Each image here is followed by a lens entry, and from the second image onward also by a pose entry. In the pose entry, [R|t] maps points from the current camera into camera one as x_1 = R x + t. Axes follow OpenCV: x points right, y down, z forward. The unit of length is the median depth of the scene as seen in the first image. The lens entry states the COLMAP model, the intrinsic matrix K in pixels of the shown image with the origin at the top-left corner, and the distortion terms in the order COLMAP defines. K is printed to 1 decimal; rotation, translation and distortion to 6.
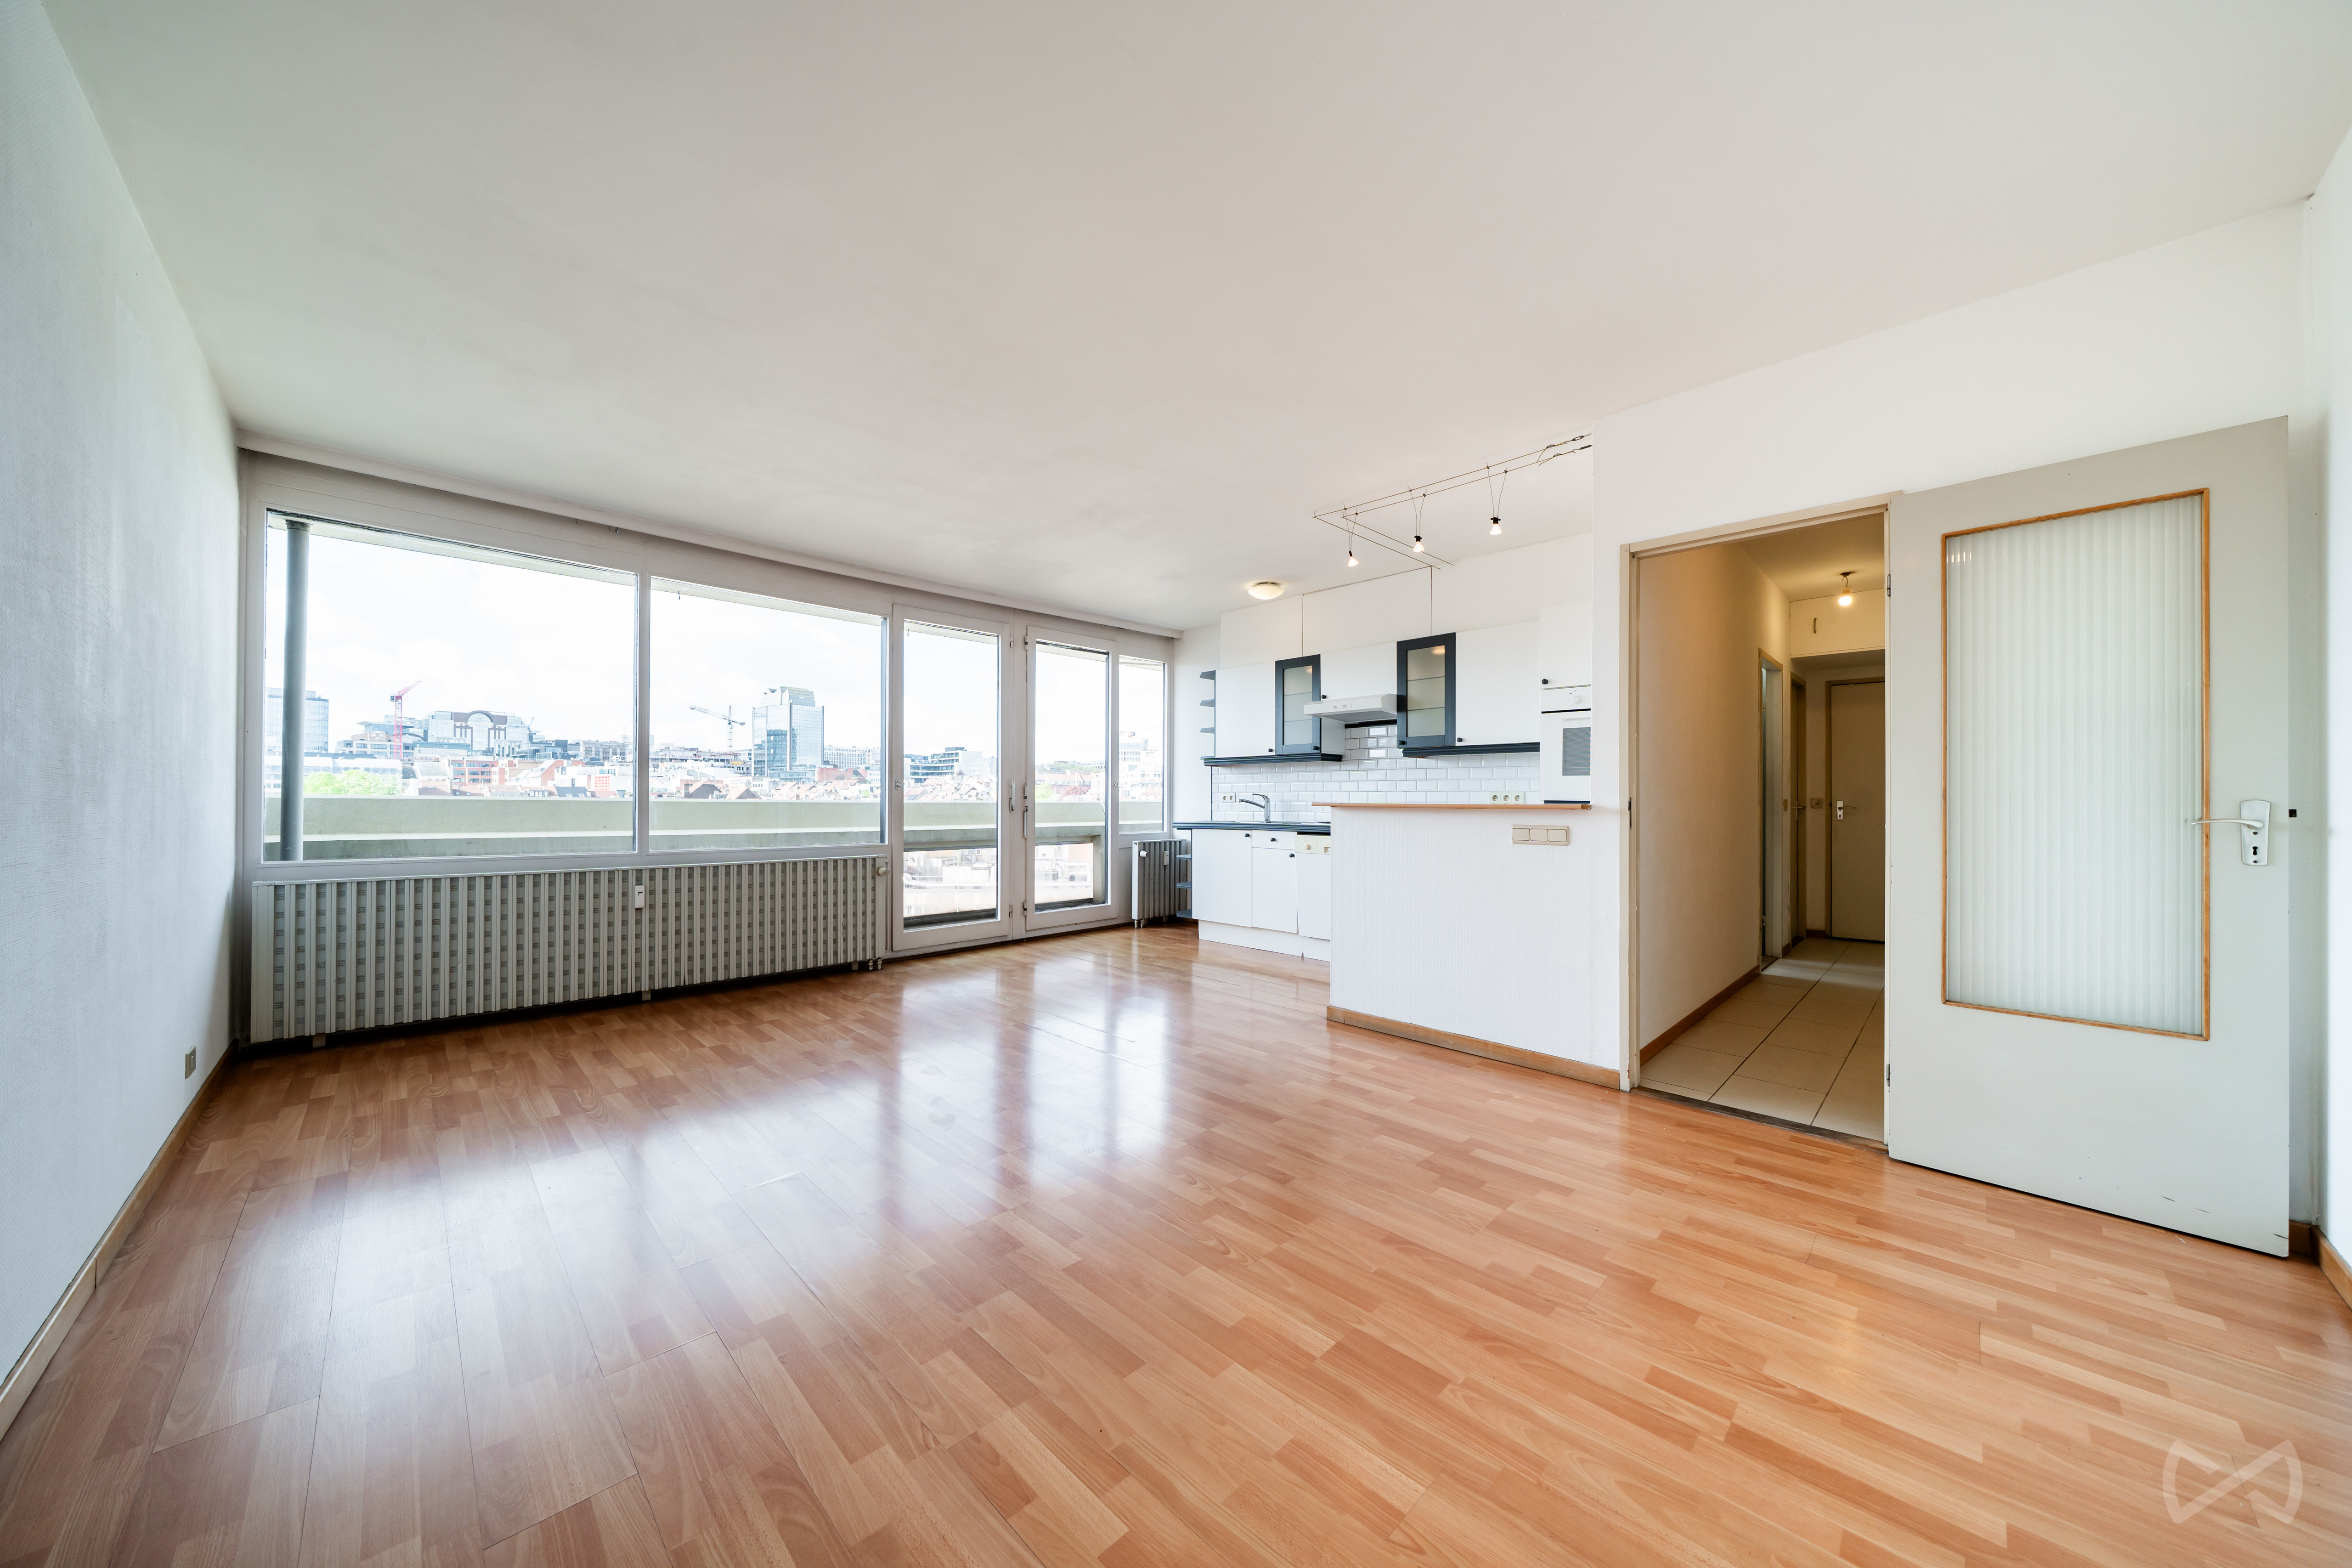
lens RADIAL K [[792.9, 0, 1180.2], [0, 792.9, 793.6], [0, 0, 1]] dist [-0.002959, -0.000171]
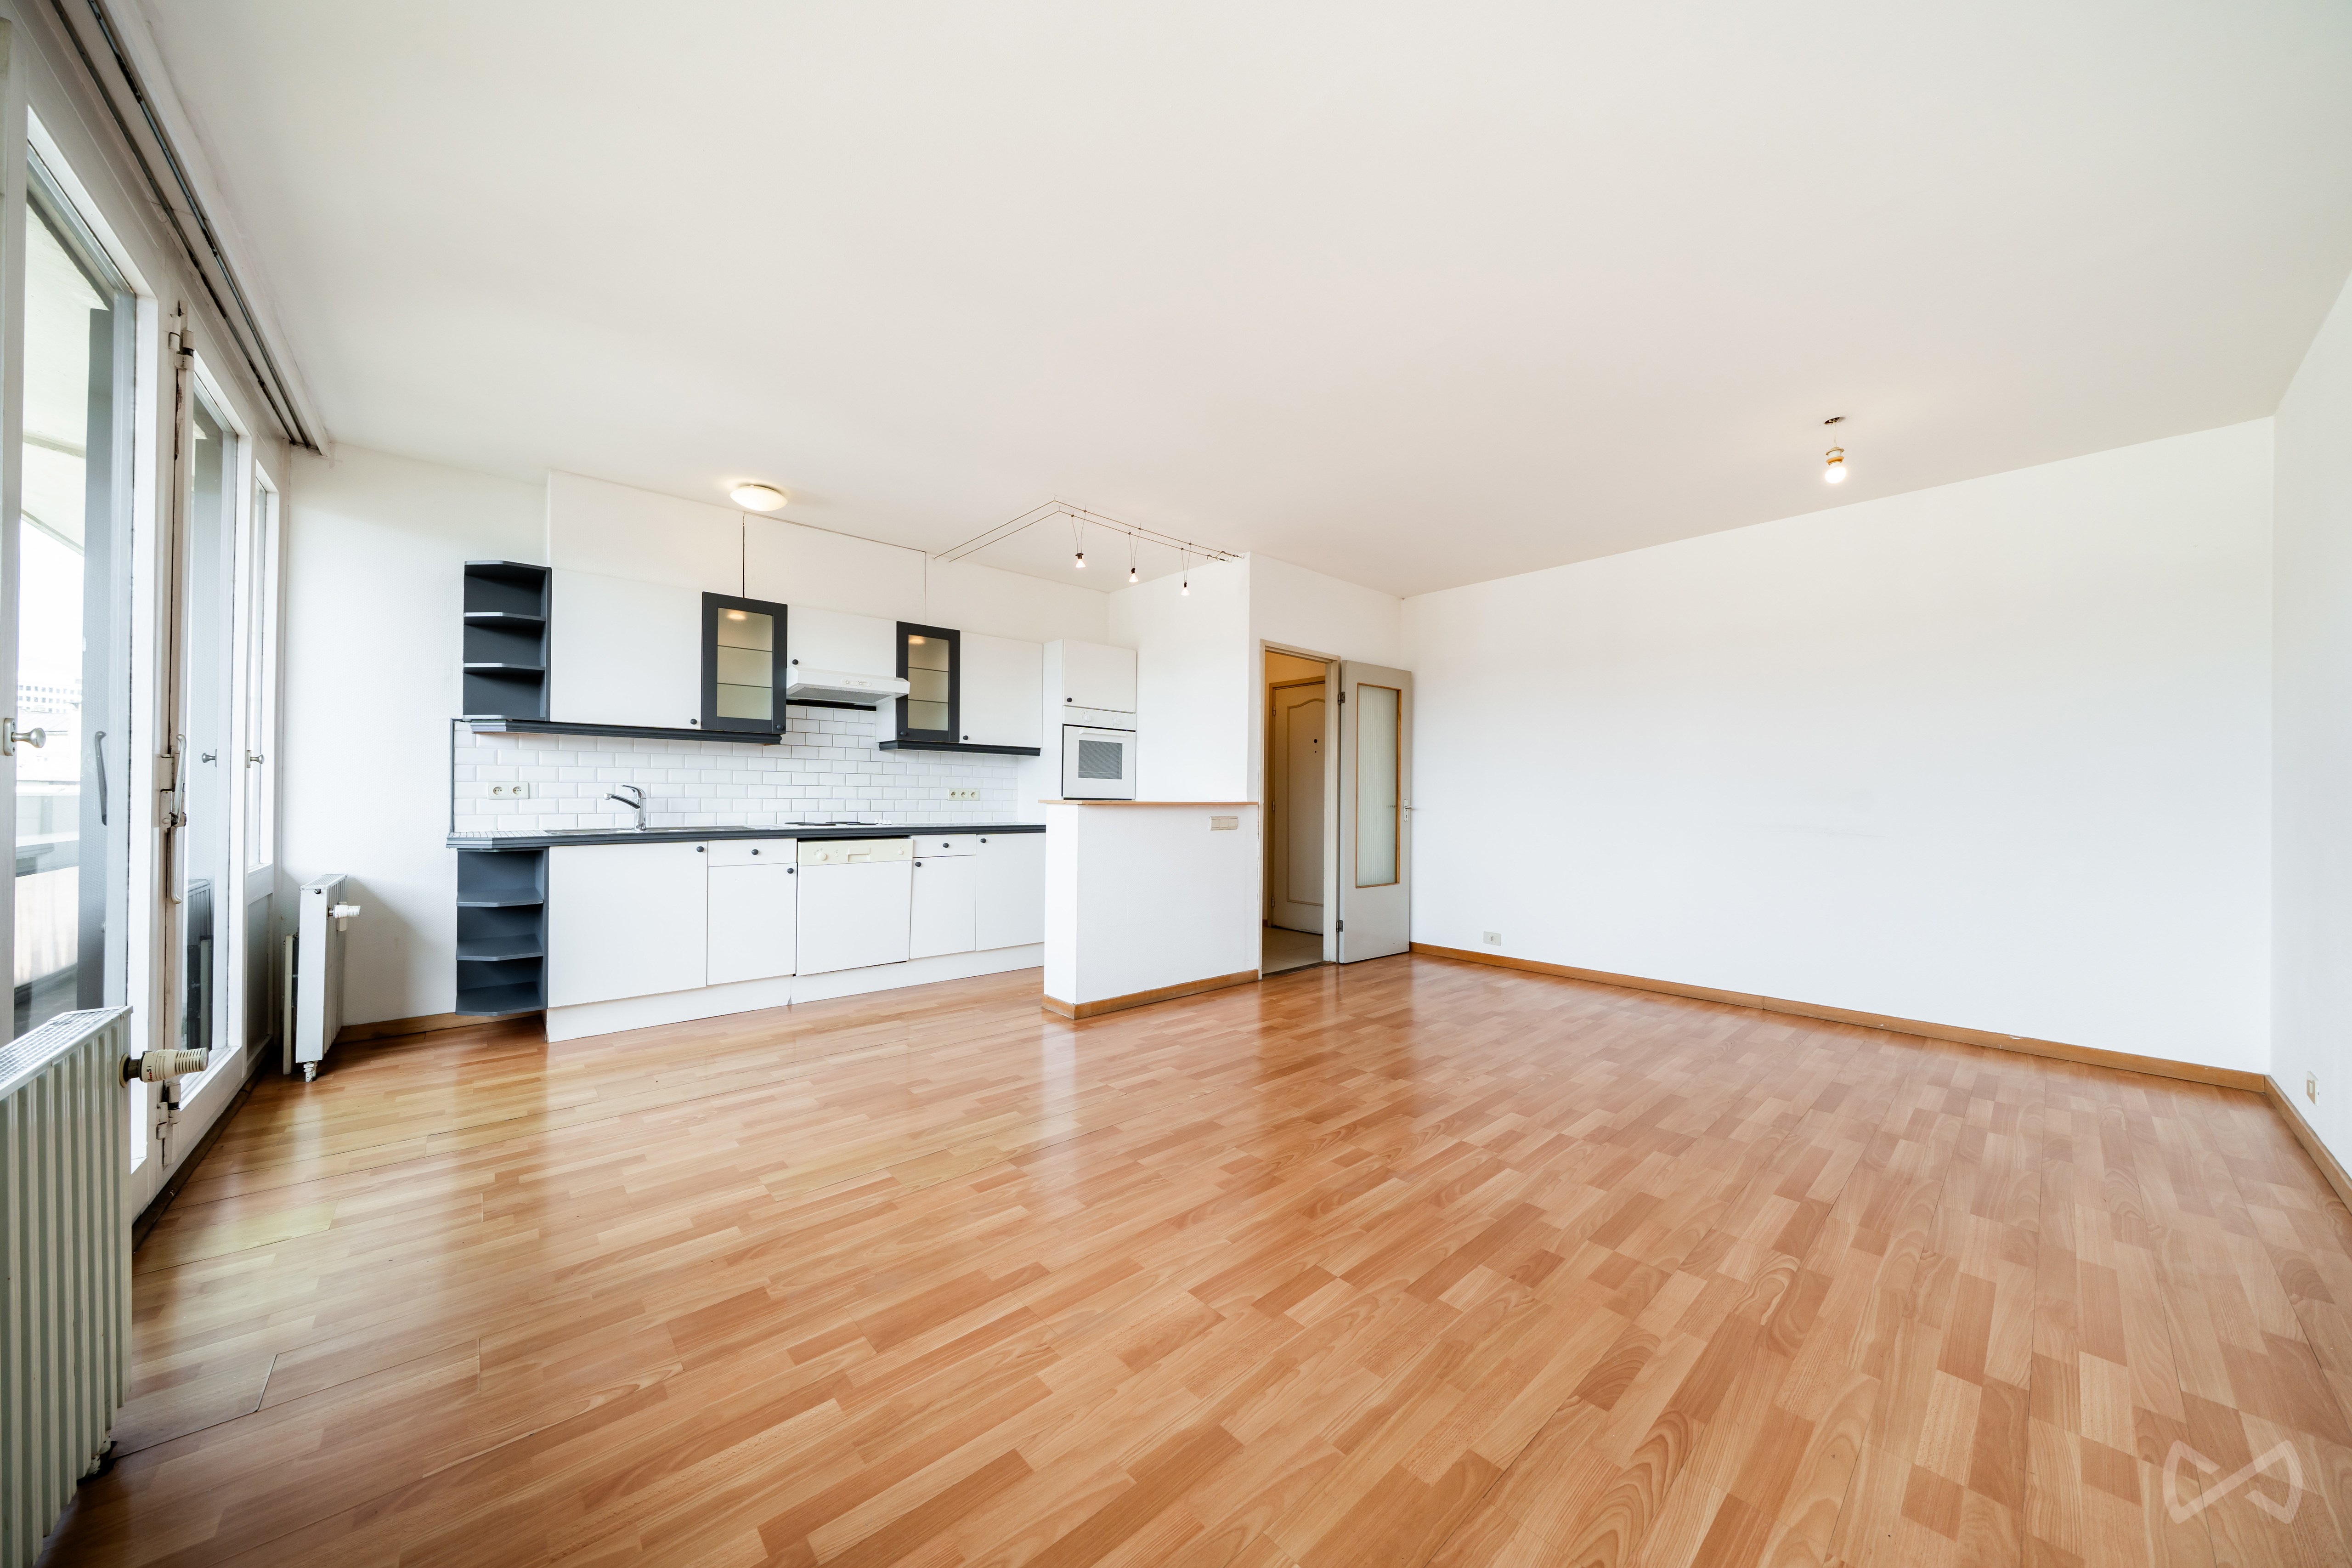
lens RADIAL K [[794.9, 0, 1173.6], [0, 794.9, 793.6], [0, 0, 1]] dist [-0.006370, -0.000044]
pose [[0.057124, 0.003603, 0.998361, -0.763886], [-0.013169, 0.999909, -0.002855, 0.004024], [-0.998280, -0.012984, 0.057166, 0.789256]]
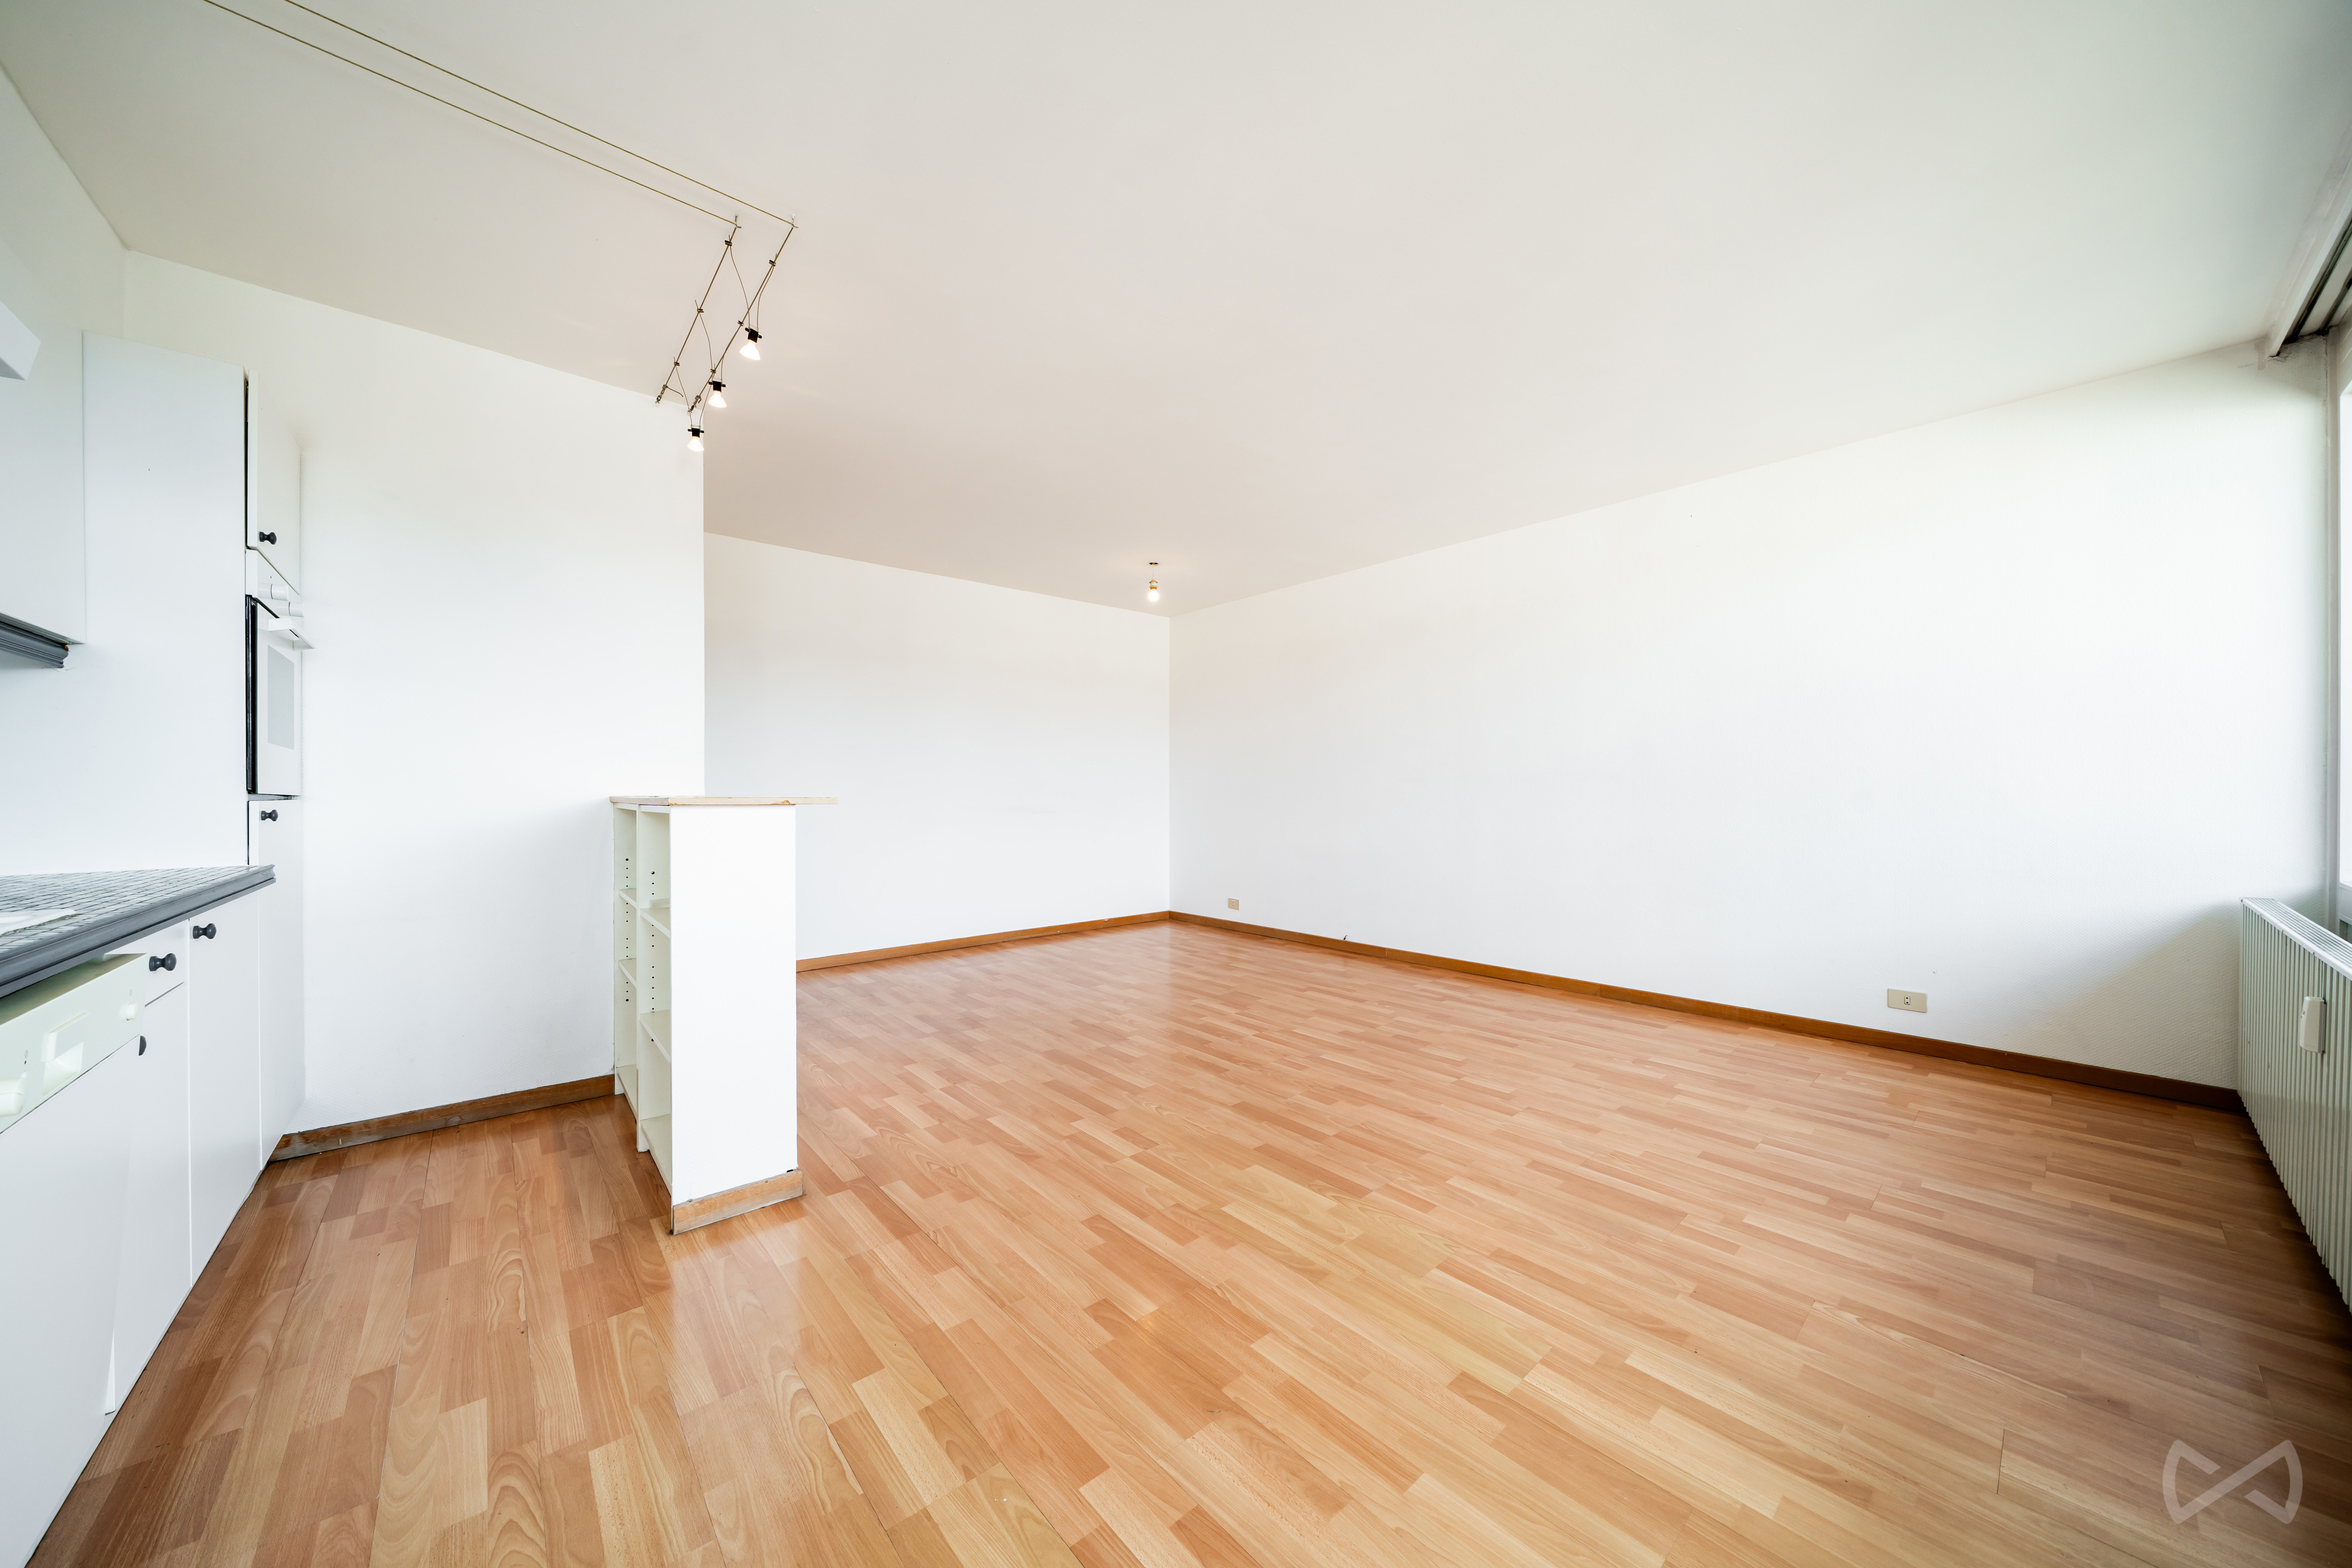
lens RADIAL K [[792.9, 0, 1180.2], [0, 792.9, 793.6], [0, 0, 1]] dist [-0.002959, -0.000171]
pose [[-0.998315, -0.001967, 0.057998, -0.101815], [-0.002103, 0.999995, -0.002292, 0.008577], [-0.057994, -0.002410, -0.998314, 1.466607]]
